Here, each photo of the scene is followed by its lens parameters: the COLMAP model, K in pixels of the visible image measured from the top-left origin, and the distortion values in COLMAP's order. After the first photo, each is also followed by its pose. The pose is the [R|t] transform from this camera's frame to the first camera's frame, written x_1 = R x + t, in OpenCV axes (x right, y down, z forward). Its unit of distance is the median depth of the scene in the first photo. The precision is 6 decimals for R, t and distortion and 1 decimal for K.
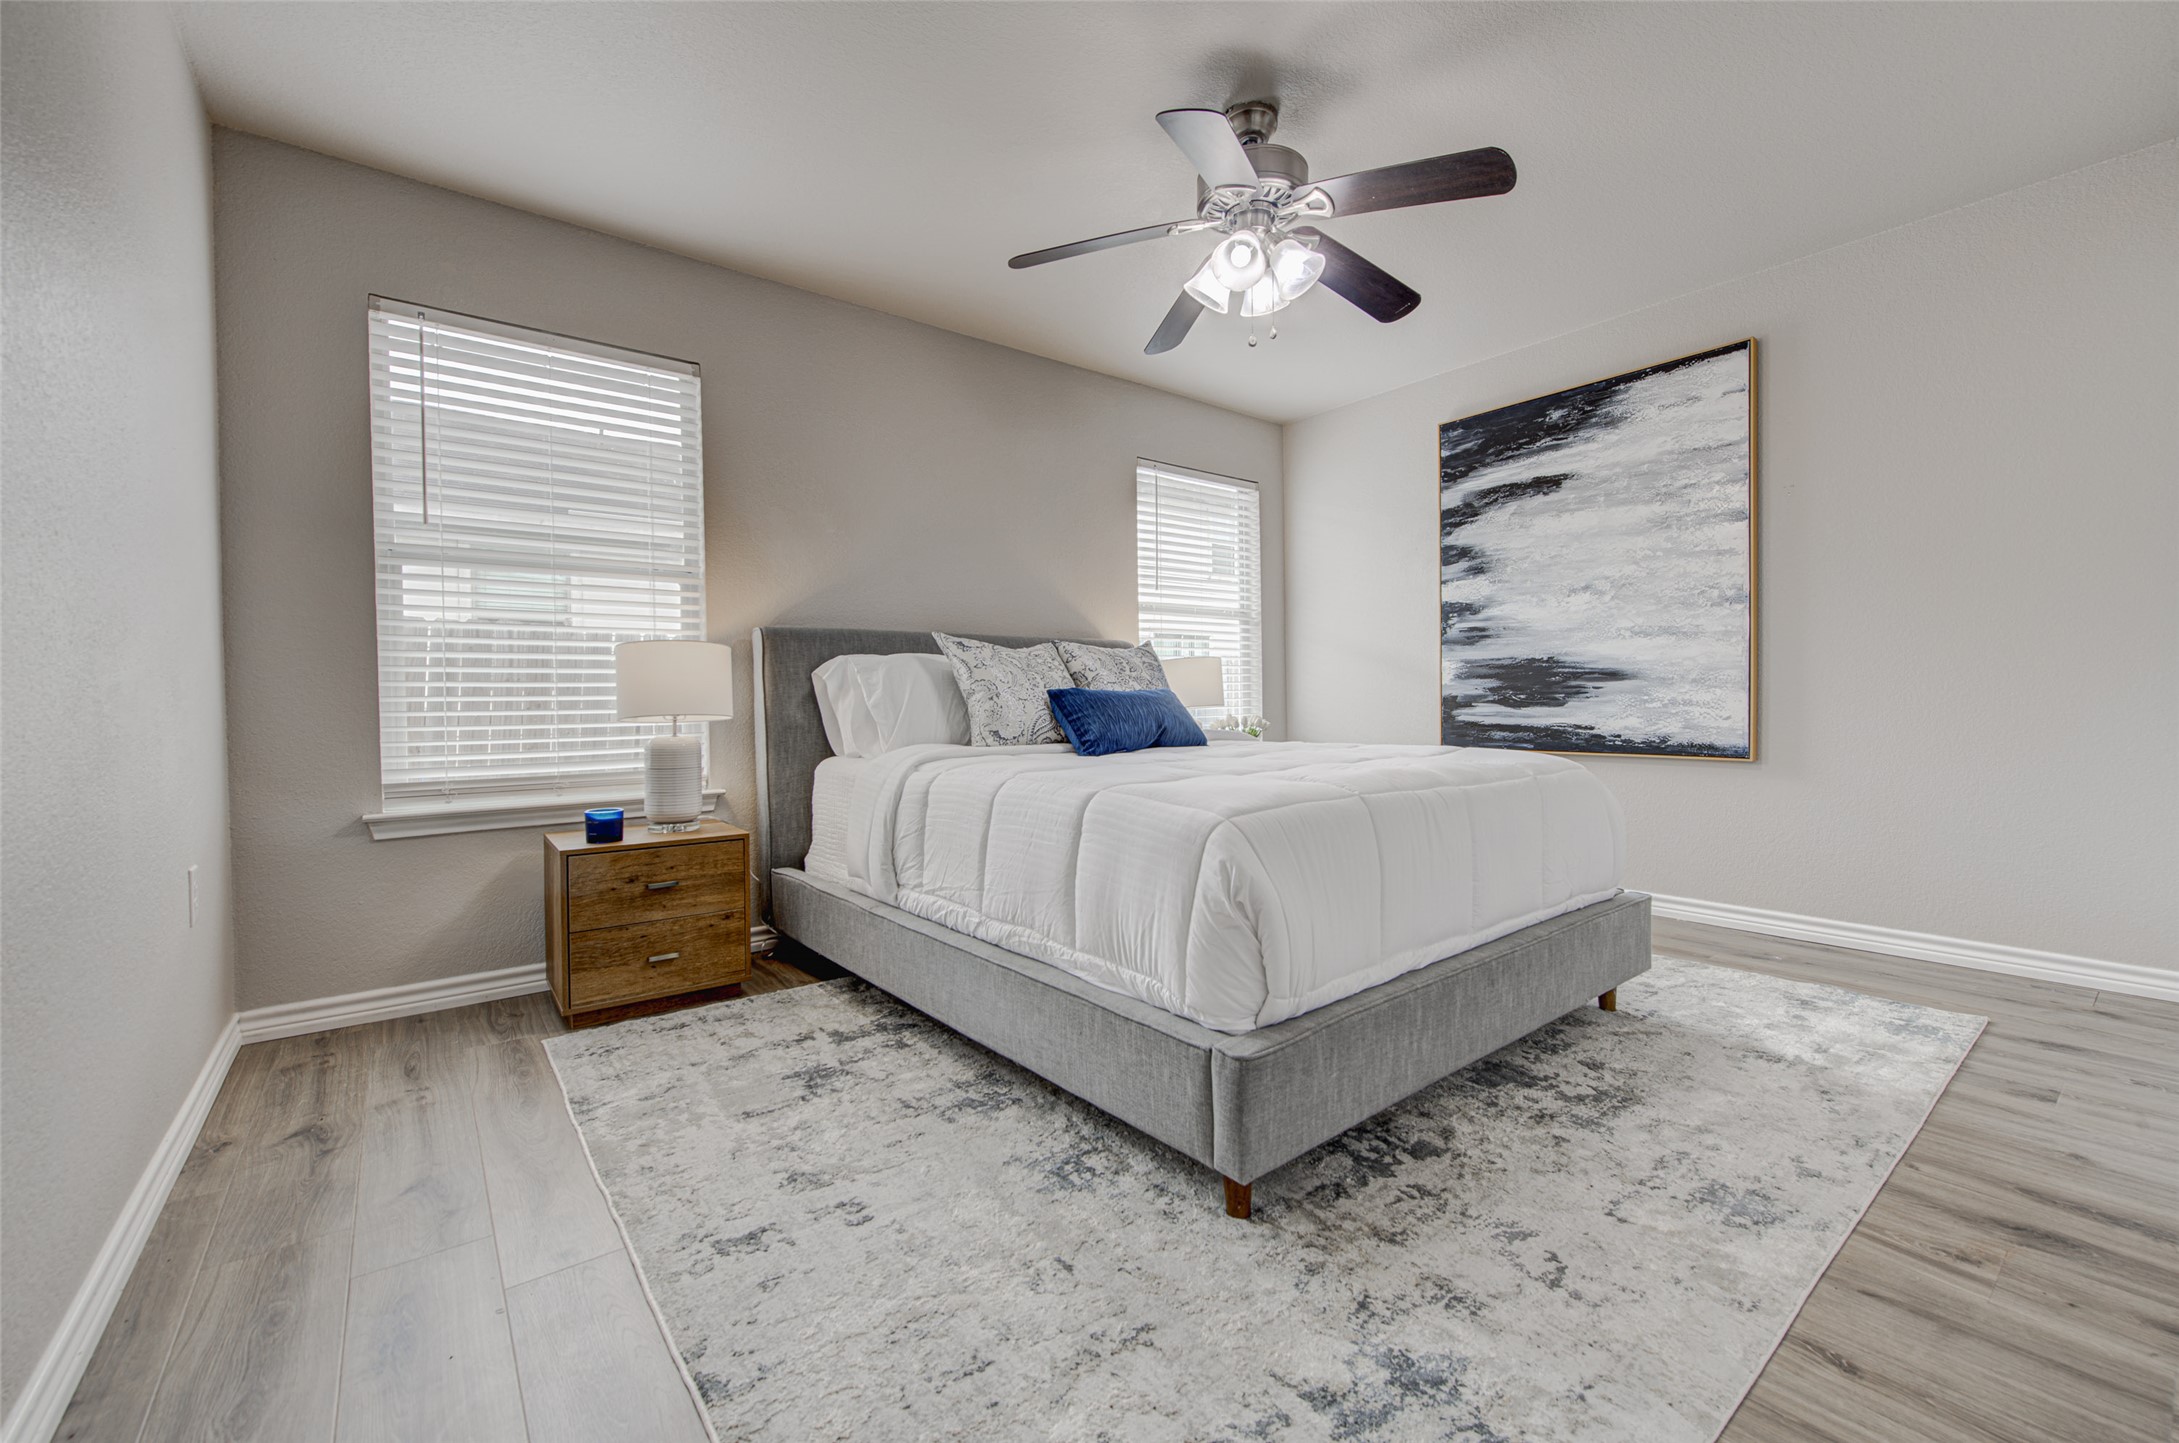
lens RADIAL K [[883.3, 0, 1099.6], [0, 883.3, 715.9], [0, 0, 1]] dist [0.002448, -0.000103]
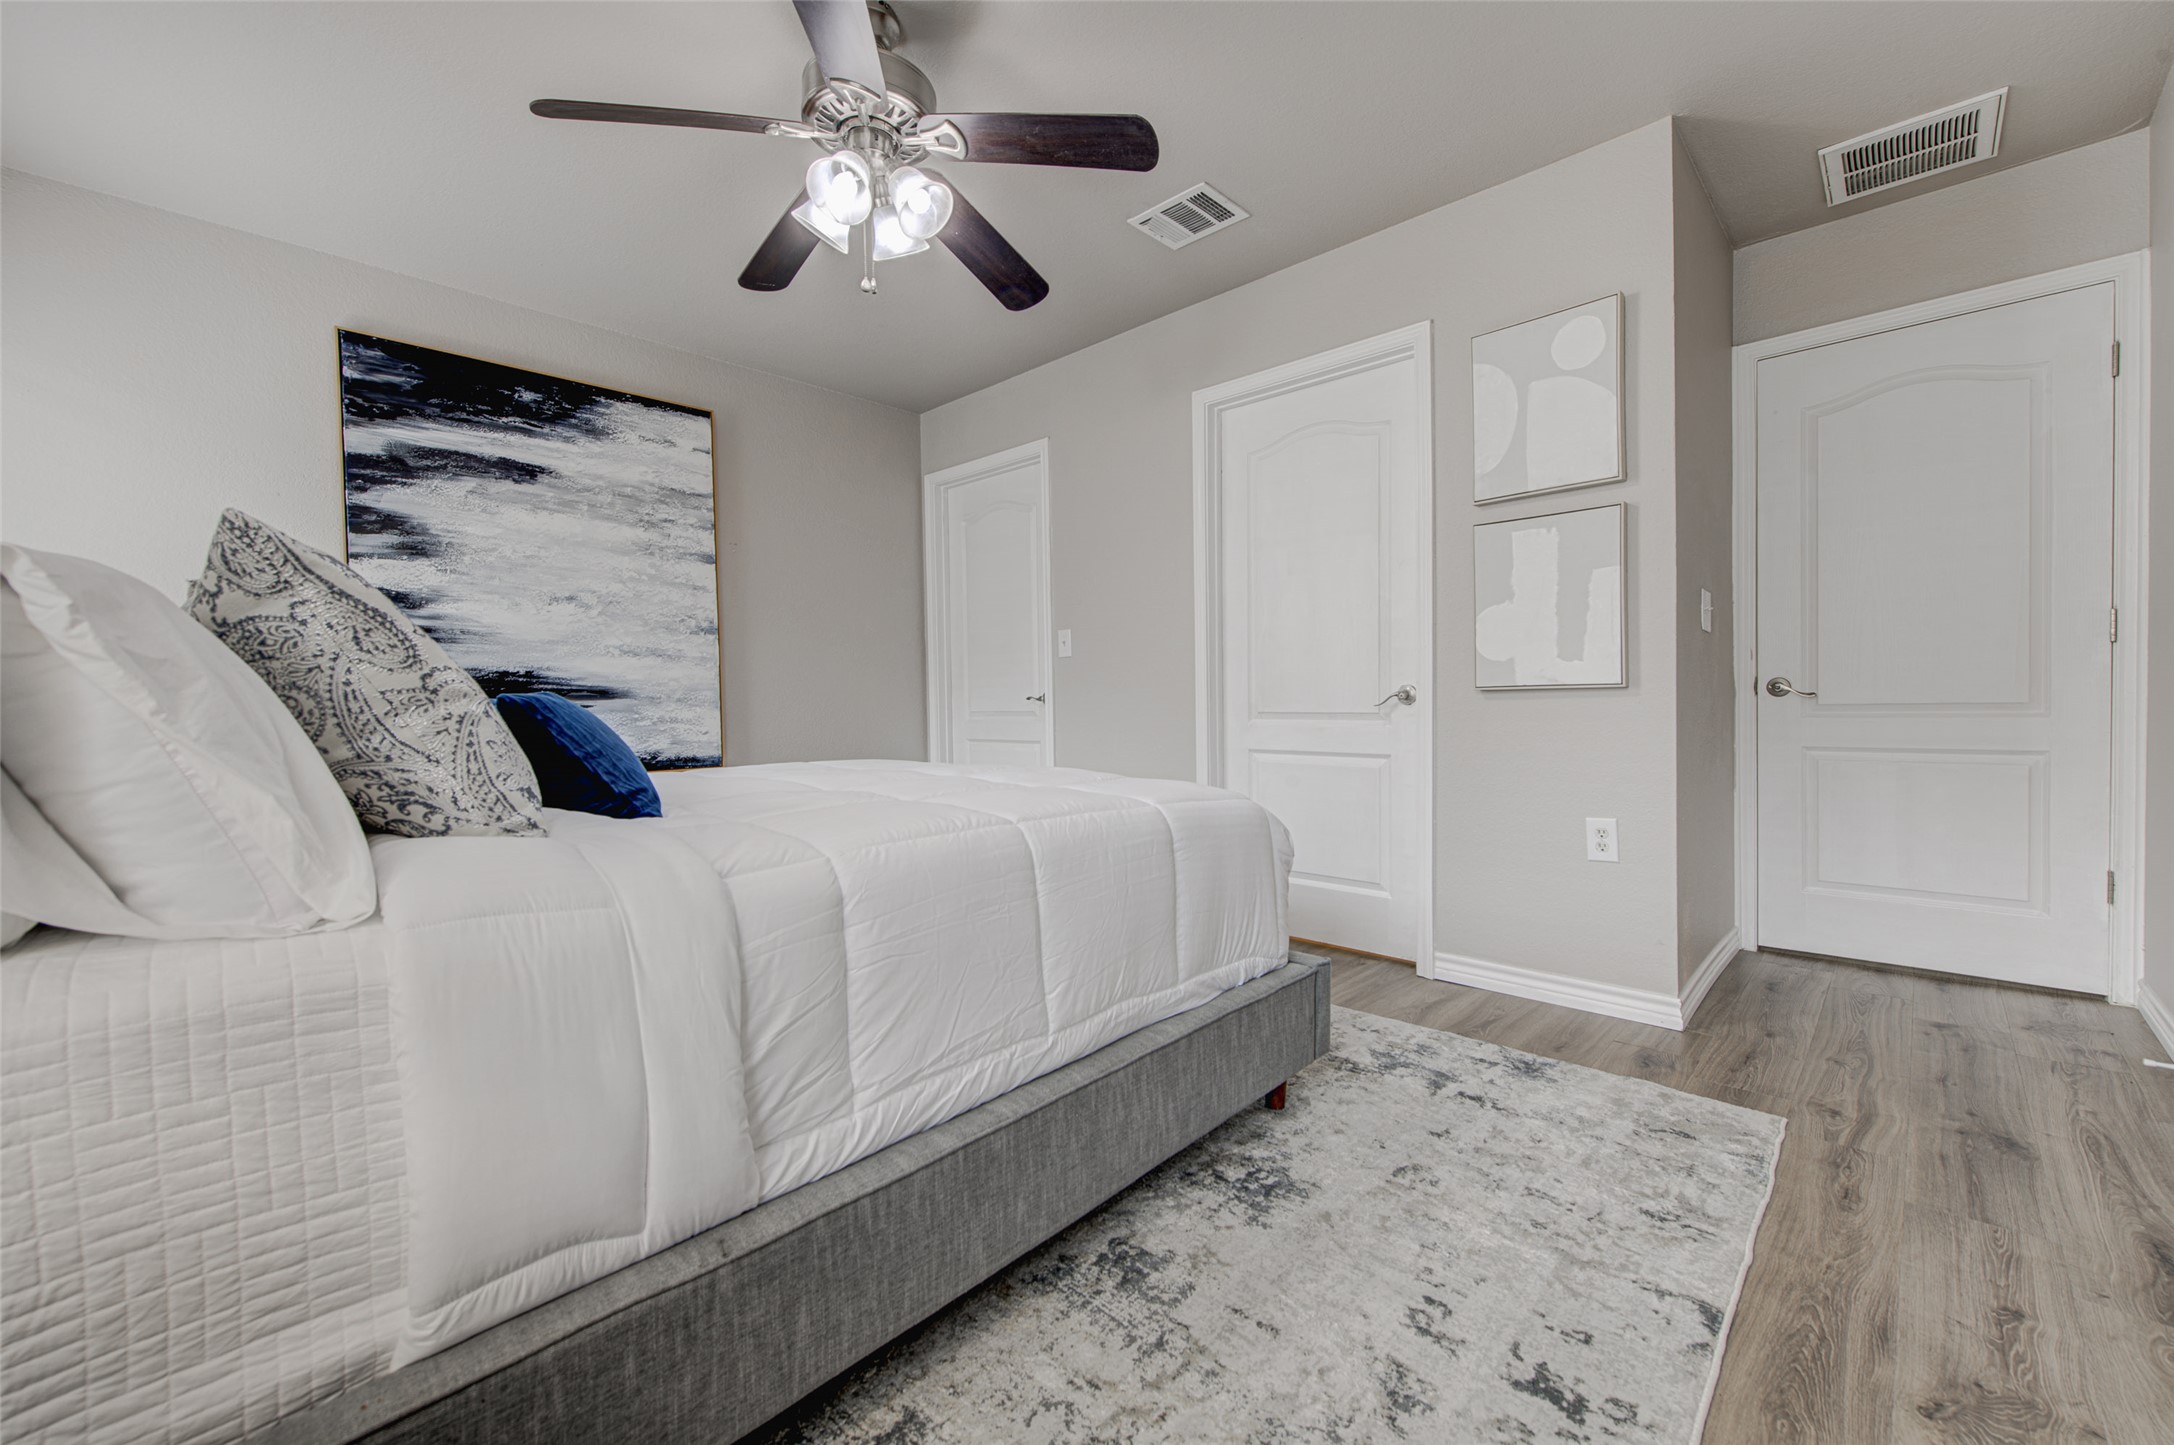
lens RADIAL K [[881.2, 0, 1096.8], [0, 881.2, 716.7], [0, 0, 1]] dist [0.002448, -0.000103]
pose [[-0.146361, -0.003555, 0.989225, -0.465340], [0.037790, 0.999244, 0.009183, -0.009286], [-0.988509, 0.038727, -0.146116, 0.622498]]
